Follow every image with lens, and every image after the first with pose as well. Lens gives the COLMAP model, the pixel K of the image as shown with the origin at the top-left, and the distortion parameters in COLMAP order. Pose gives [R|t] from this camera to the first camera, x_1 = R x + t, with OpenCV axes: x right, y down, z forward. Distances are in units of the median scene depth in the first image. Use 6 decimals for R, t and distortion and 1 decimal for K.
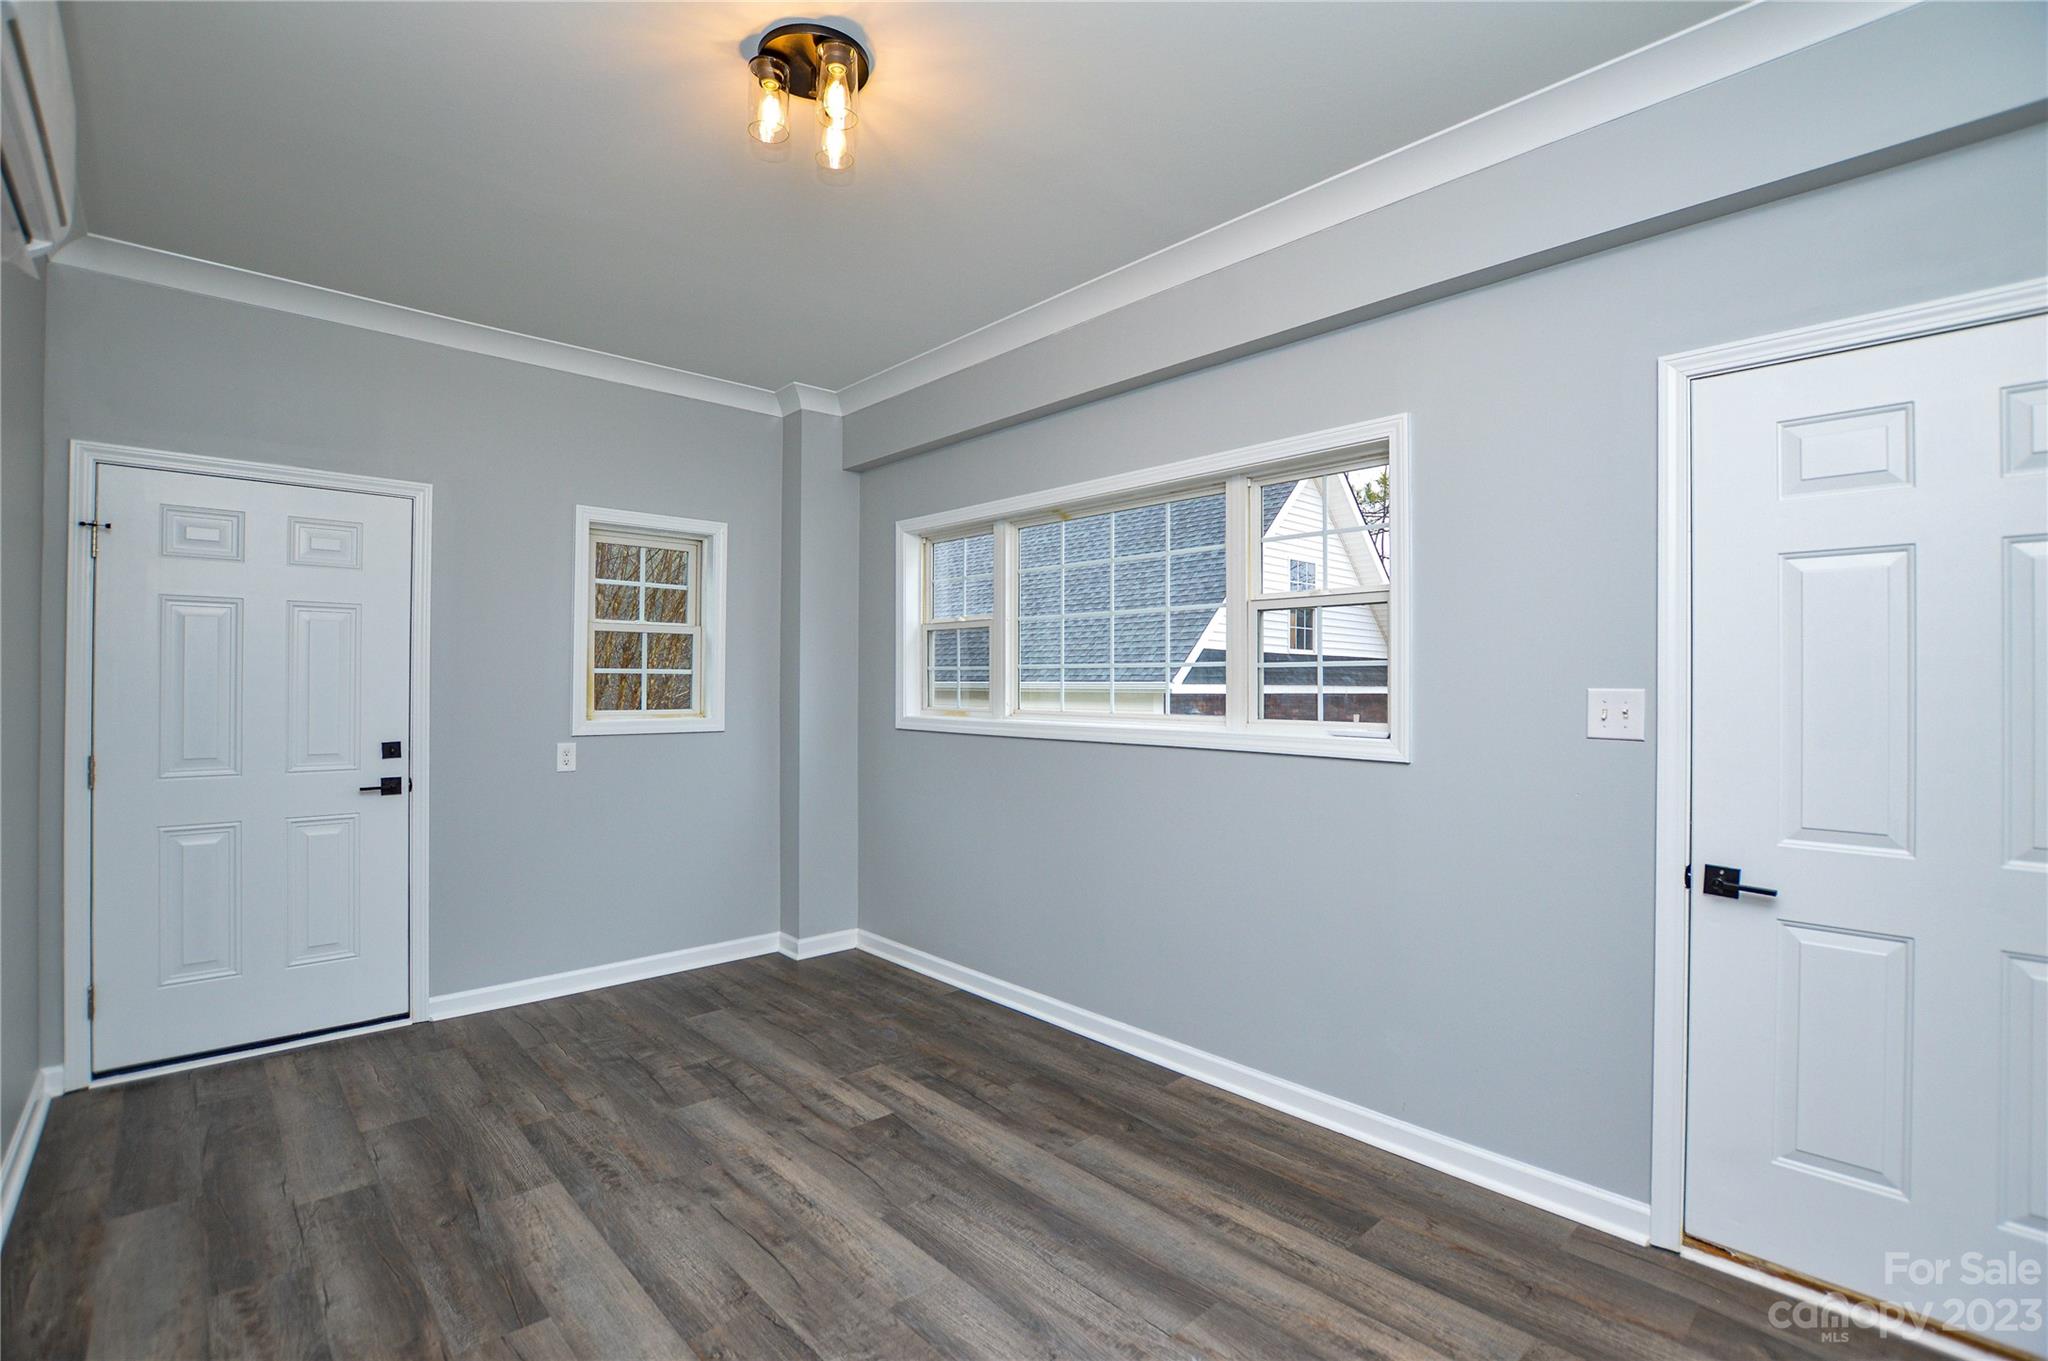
lens RADIAL K [[930.9, 0, 1020.1], [0, 930.9, 679.1], [0, 0, 1]] dist [-0.028921, 0.001559]
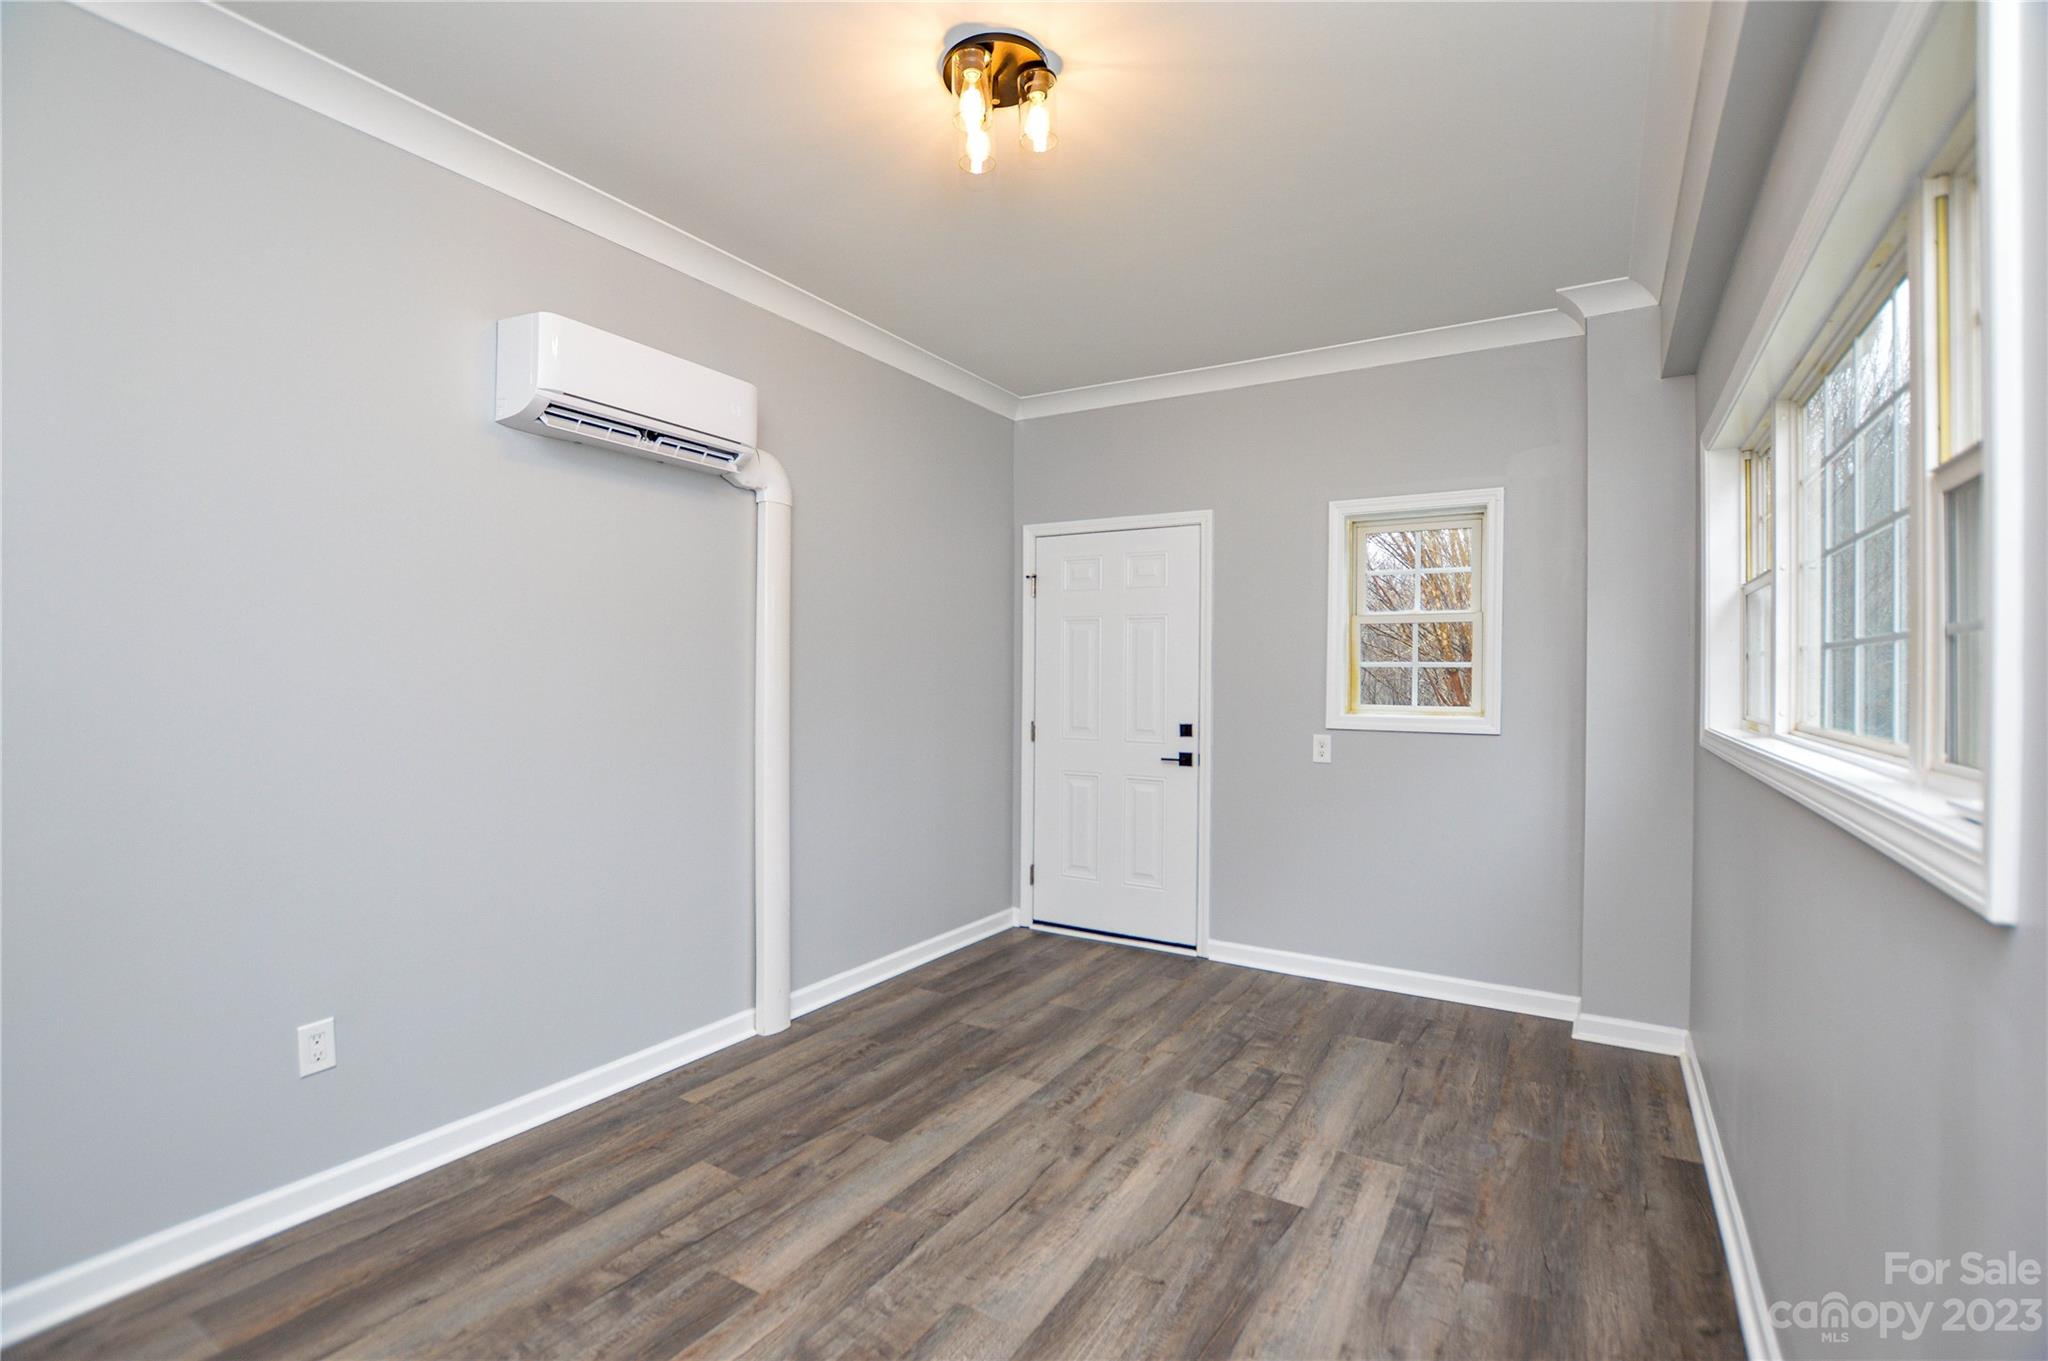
lens RADIAL K [[930.9, 0, 1020.1], [0, 930.9, 679.1], [0, 0, 1]] dist [-0.028921, 0.001559]
pose [[0.269307, 0.003019, -0.963050, 0.528317], [-0.002139, 0.999994, 0.002536, 0.006499], [0.963052, 0.001377, 0.269312, 0.507455]]
